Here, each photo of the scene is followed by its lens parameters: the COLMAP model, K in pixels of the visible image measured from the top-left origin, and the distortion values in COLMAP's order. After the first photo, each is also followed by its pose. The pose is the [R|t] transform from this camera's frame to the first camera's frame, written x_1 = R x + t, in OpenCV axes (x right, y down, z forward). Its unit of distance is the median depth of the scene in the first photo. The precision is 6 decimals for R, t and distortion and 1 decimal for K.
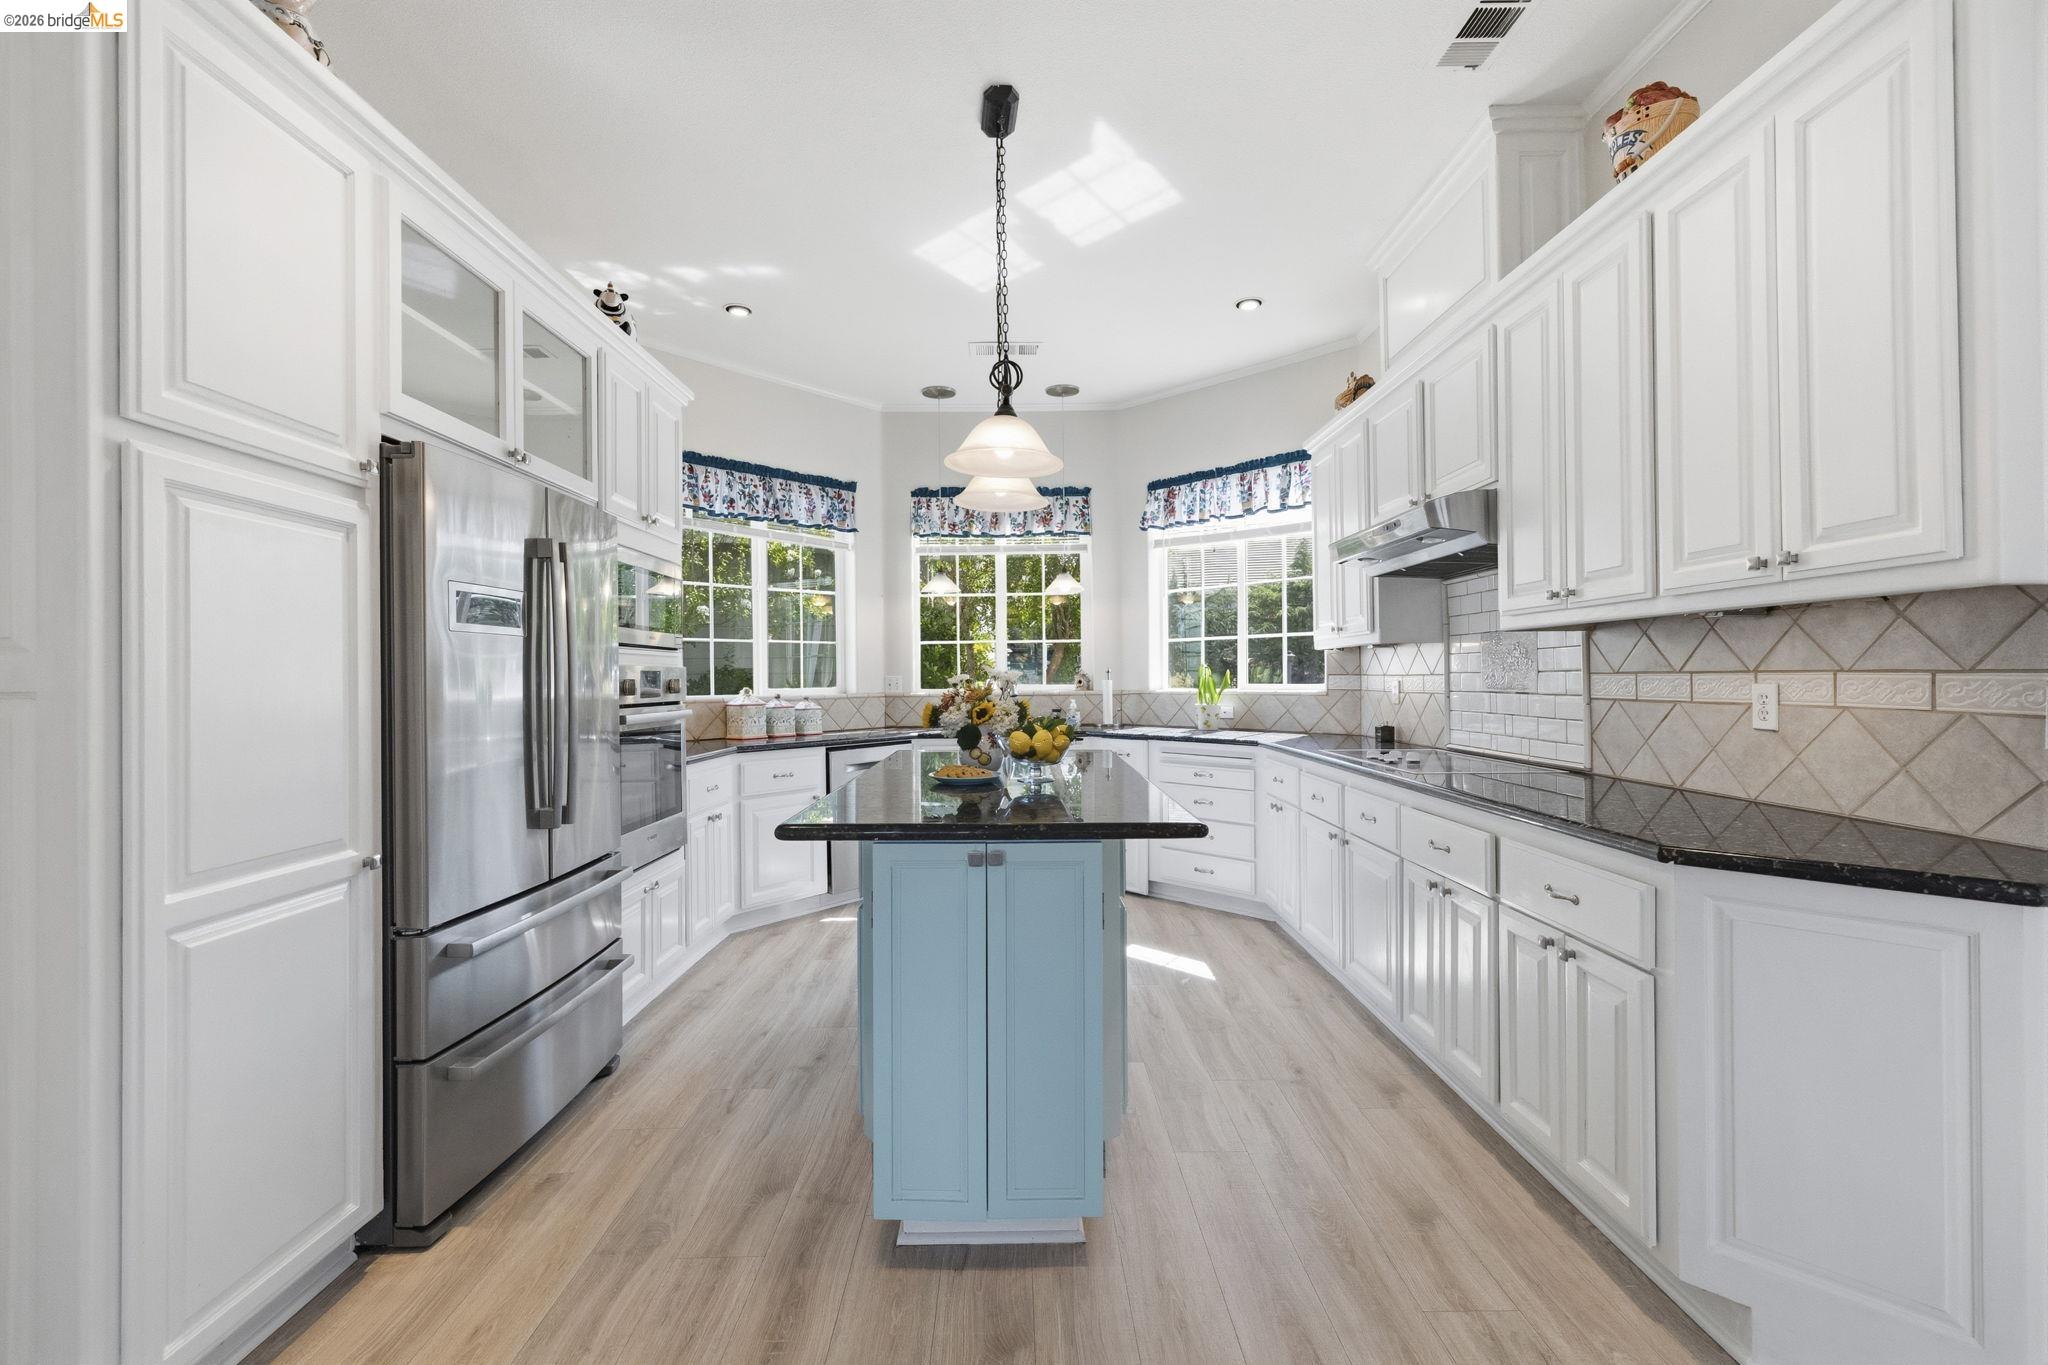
lens RADIAL K [[856.4, 0, 1023.2], [0, 856.4, 674.6], [0, 0, 1]] dist [-0.000331, 0.000283]
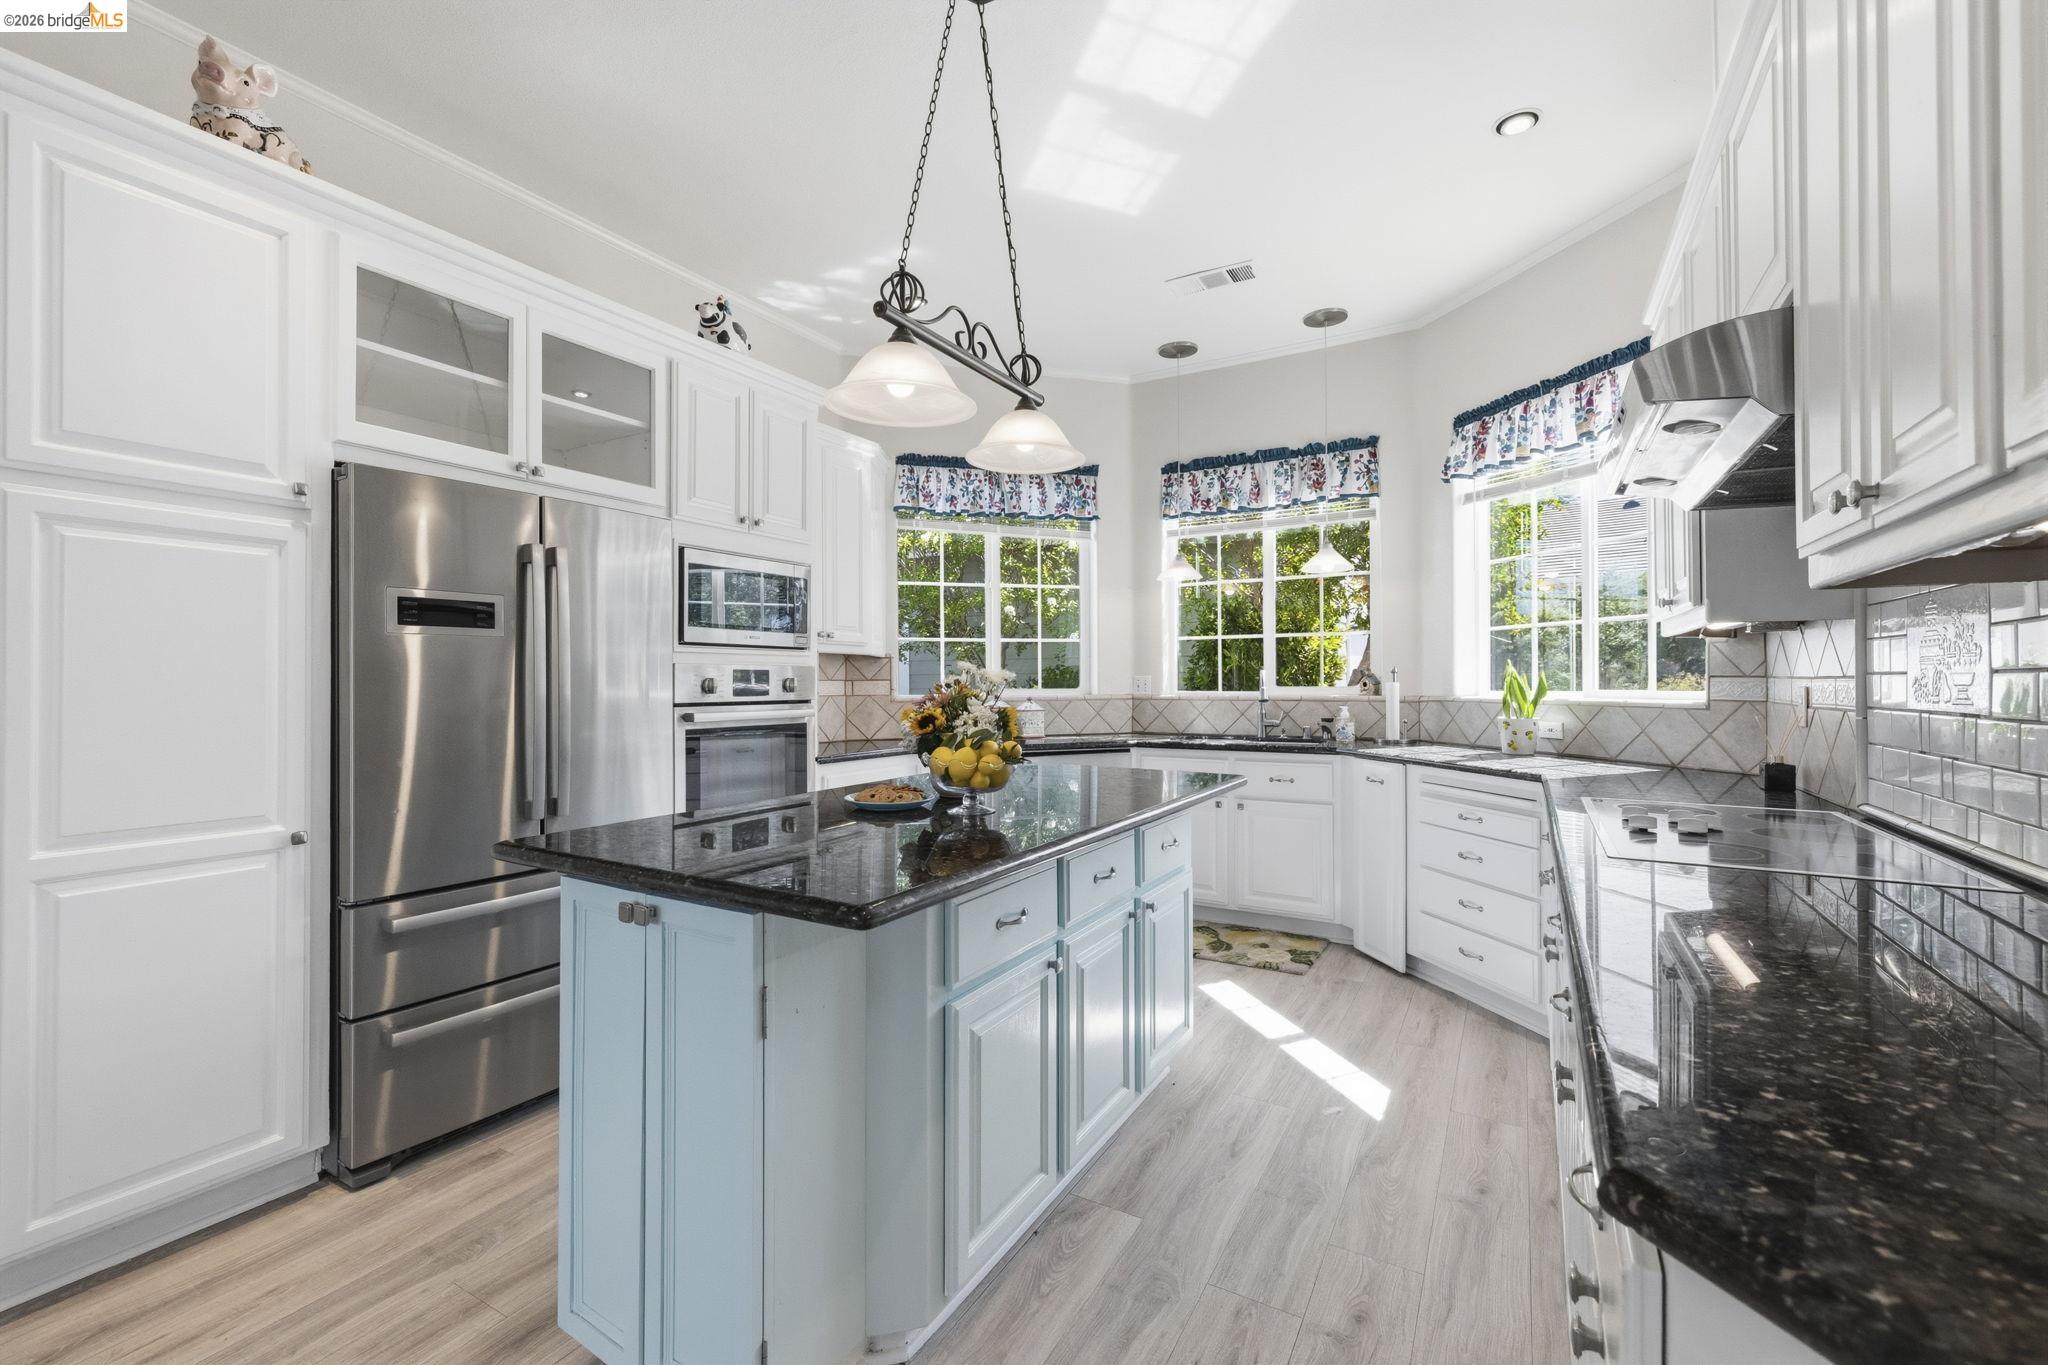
lens RADIAL K [[856.4, 0, 1023.2], [0, 856.4, 674.6], [0, 0, 1]] dist [-0.000331, 0.000283]
pose [[0.857522, 0.002592, -0.514440, 0.229308], [-0.002778, 0.999996, 0.000407, 0.000105], [0.514439, 0.001080, 0.857526, 0.185308]]
